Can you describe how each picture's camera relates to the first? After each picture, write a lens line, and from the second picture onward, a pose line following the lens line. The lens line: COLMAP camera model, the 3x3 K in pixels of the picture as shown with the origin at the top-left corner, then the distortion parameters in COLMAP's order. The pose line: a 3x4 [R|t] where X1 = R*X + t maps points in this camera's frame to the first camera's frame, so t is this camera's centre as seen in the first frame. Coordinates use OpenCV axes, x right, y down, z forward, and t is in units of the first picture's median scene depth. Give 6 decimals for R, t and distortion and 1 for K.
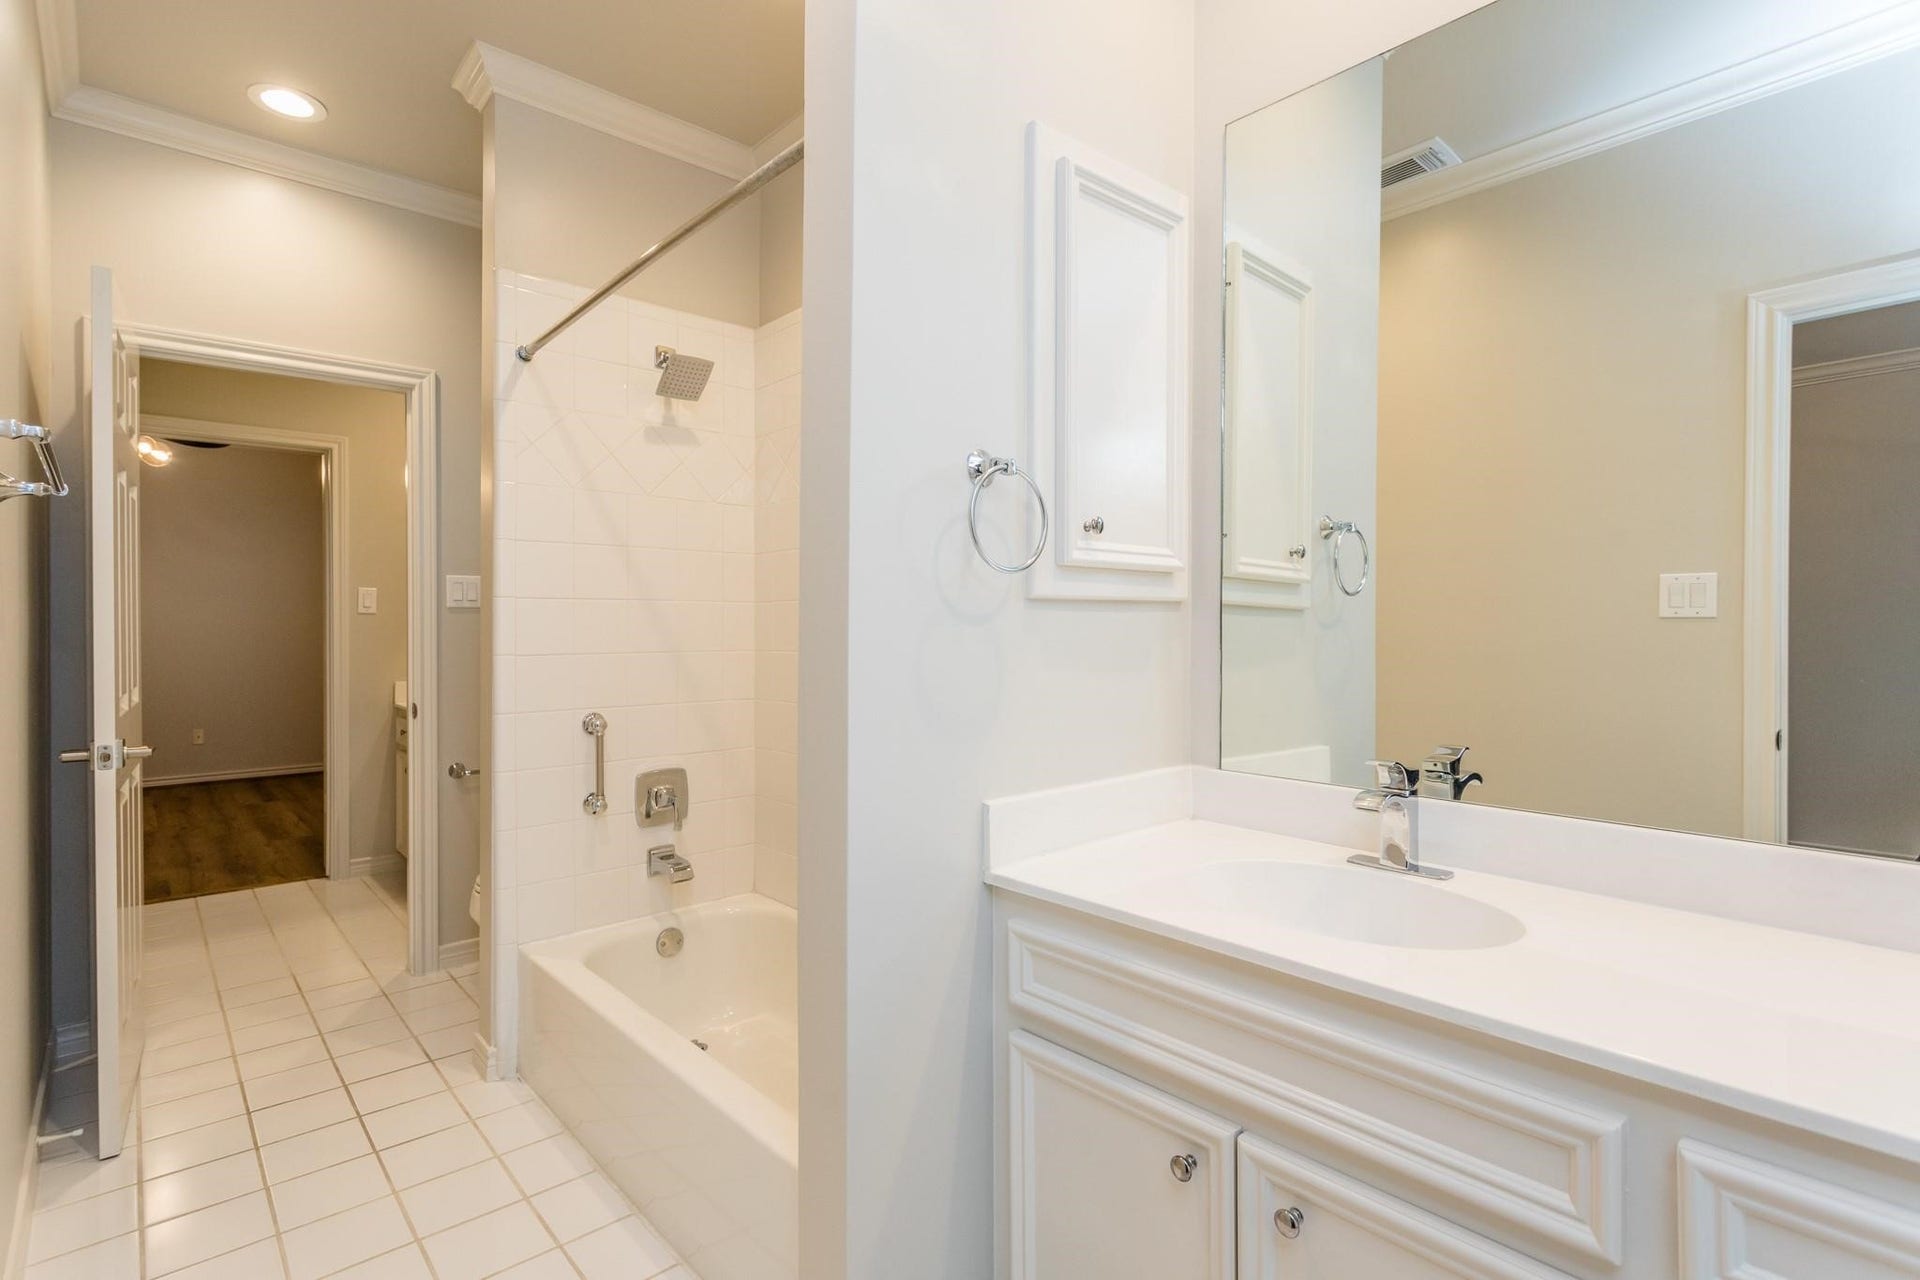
lens RADIAL K [[936.8, 0, 959.3], [0, 936.8, 670.4], [0, 0, 1]] dist [-0.001896, -0.000602]
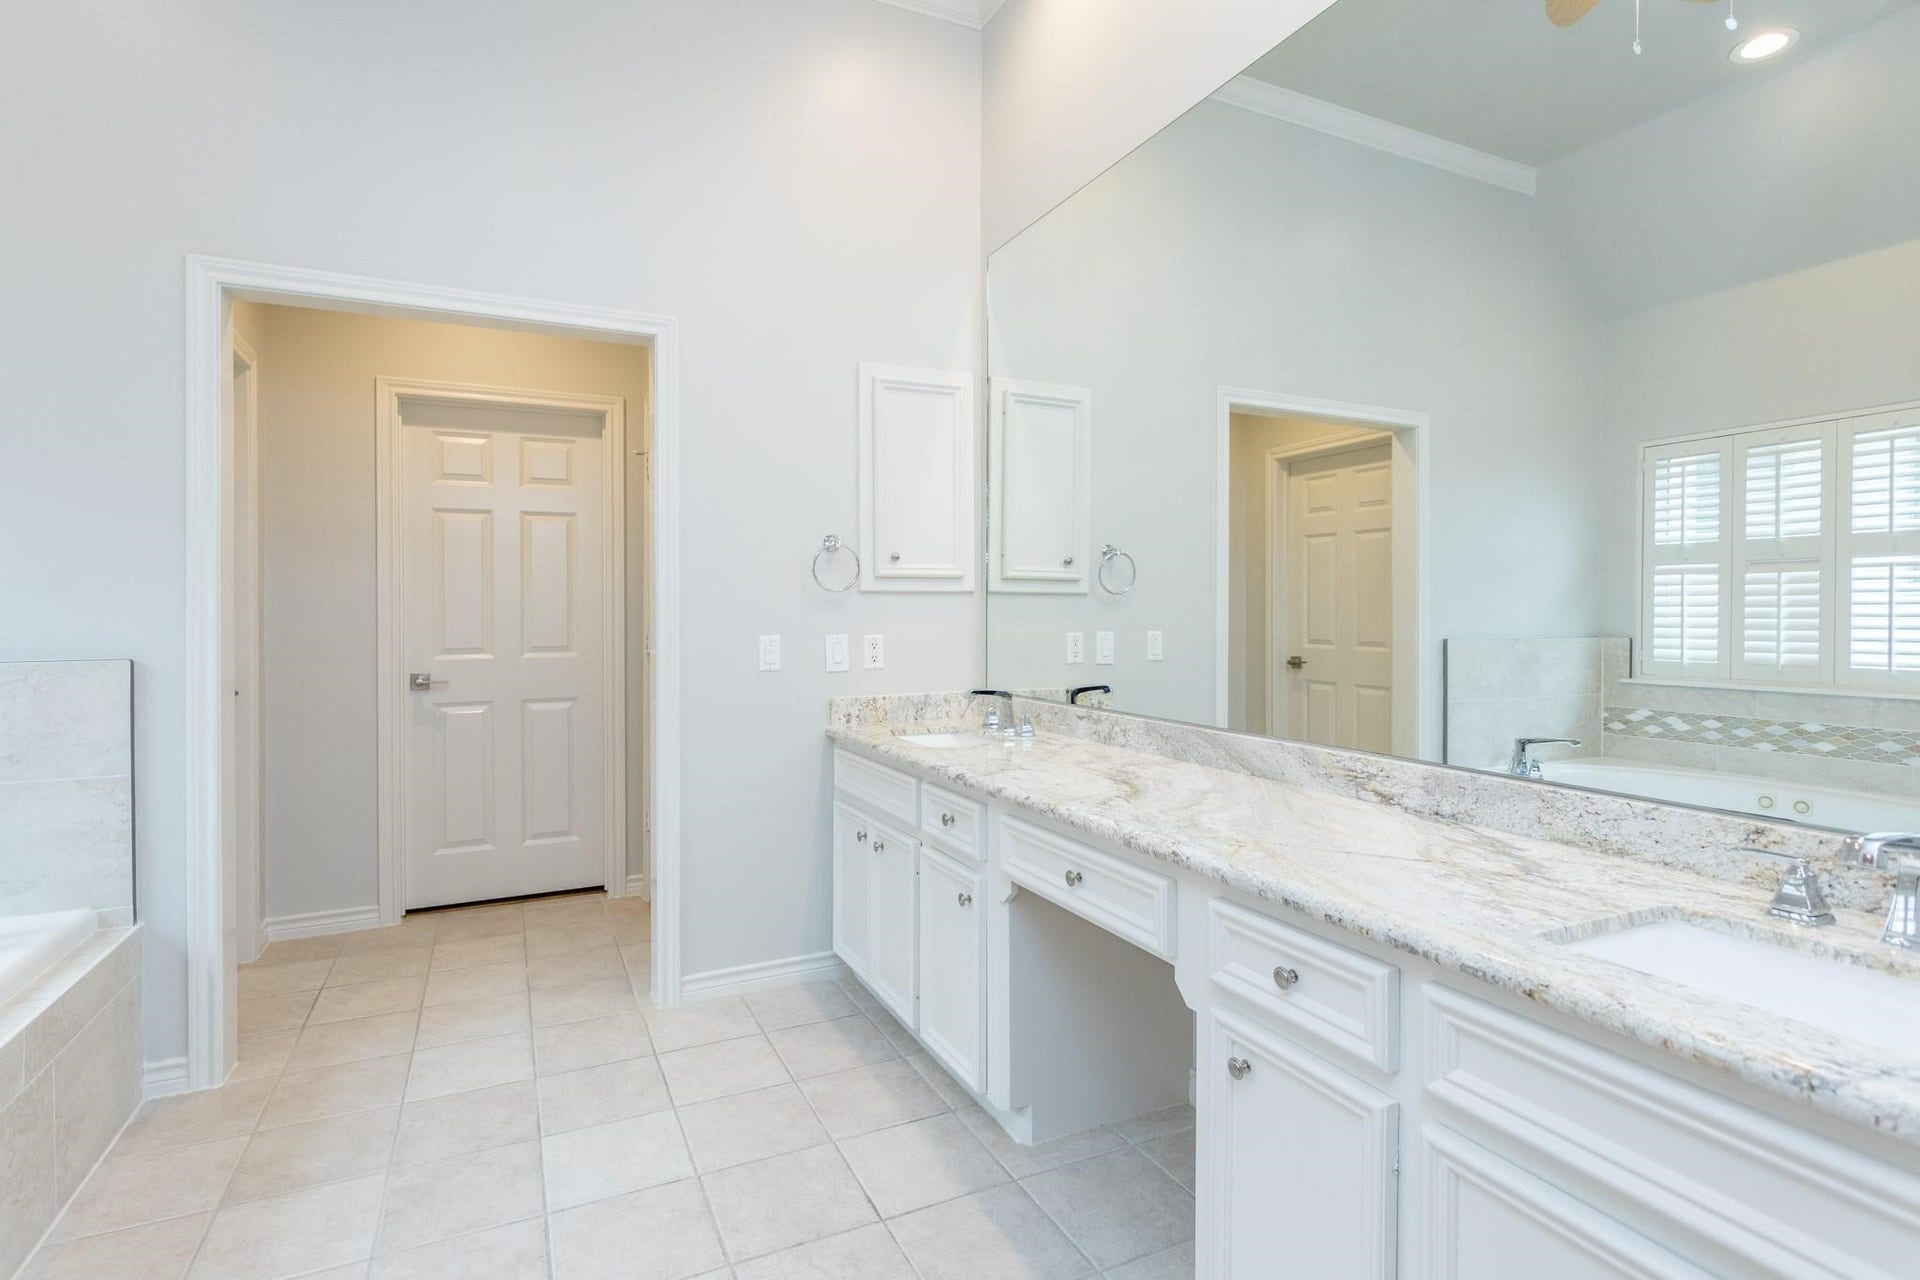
lens RADIAL K [[913.8, 0, 942.6], [0, 913.8, 648.3], [0, 0, 1]] dist [0.002597, 0.000308]
pose [[0.947273, -0.004152, -0.320401, 0.754250], [-0.004781, 0.999622, -0.027089, 0.084582], [0.320392, 0.027193, 0.946895, -0.698054]]
